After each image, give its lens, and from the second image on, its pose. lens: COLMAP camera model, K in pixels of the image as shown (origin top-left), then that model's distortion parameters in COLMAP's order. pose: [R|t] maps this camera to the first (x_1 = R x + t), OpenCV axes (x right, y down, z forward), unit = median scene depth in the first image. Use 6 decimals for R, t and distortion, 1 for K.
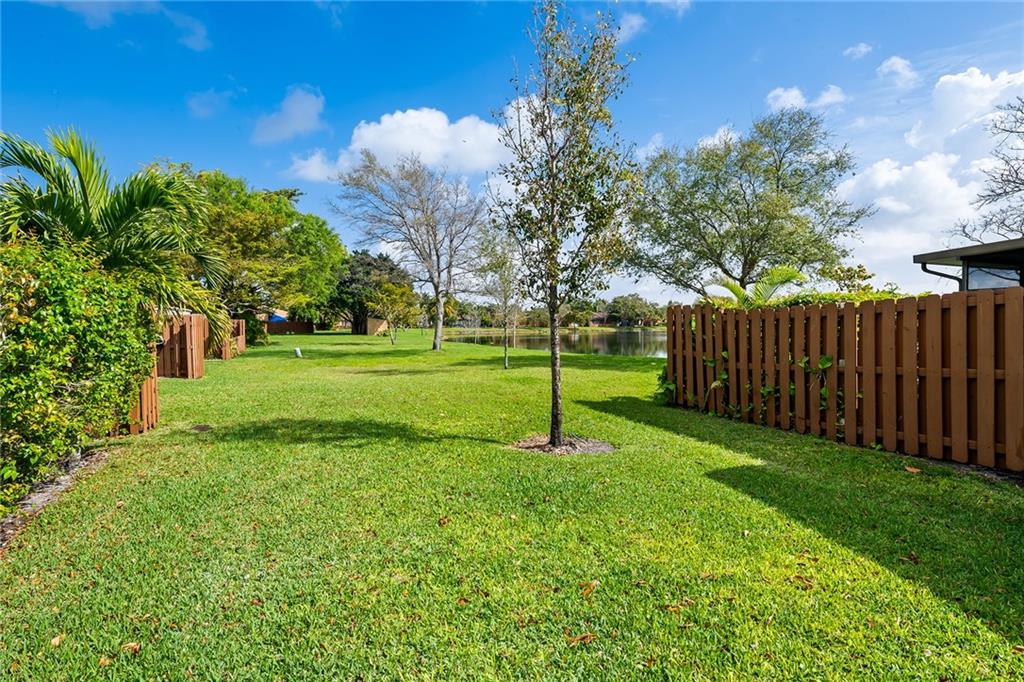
lens RADIAL K [[548.7, 0, 515.0], [0, 548.7, 337.5], [0, 0, 1]] dist [0.002312, 0.000086]
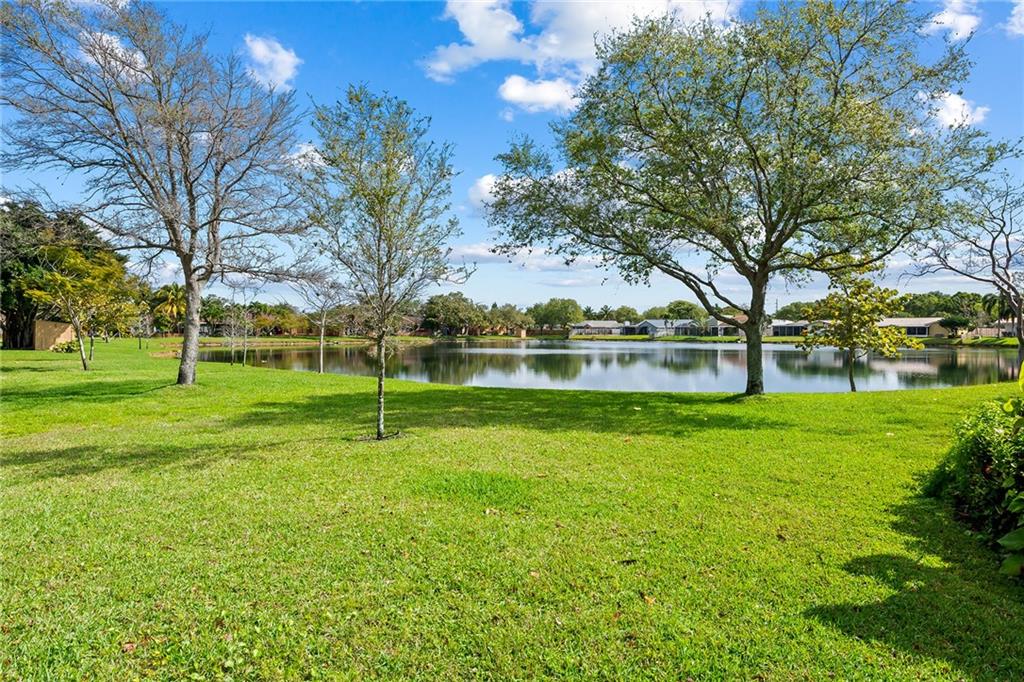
lens RADIAL K [[656.2, 0, 513.2], [0, 656.2, 339.0], [0, 0, 1]] dist [-0.003662, -0.001024]
pose [[0.936369, 0.001828, 0.351012, -0.049776], [0.002931, 0.999911, -0.013026, -0.006857], [-0.351005, 0.013226, 0.936280, 0.225602]]
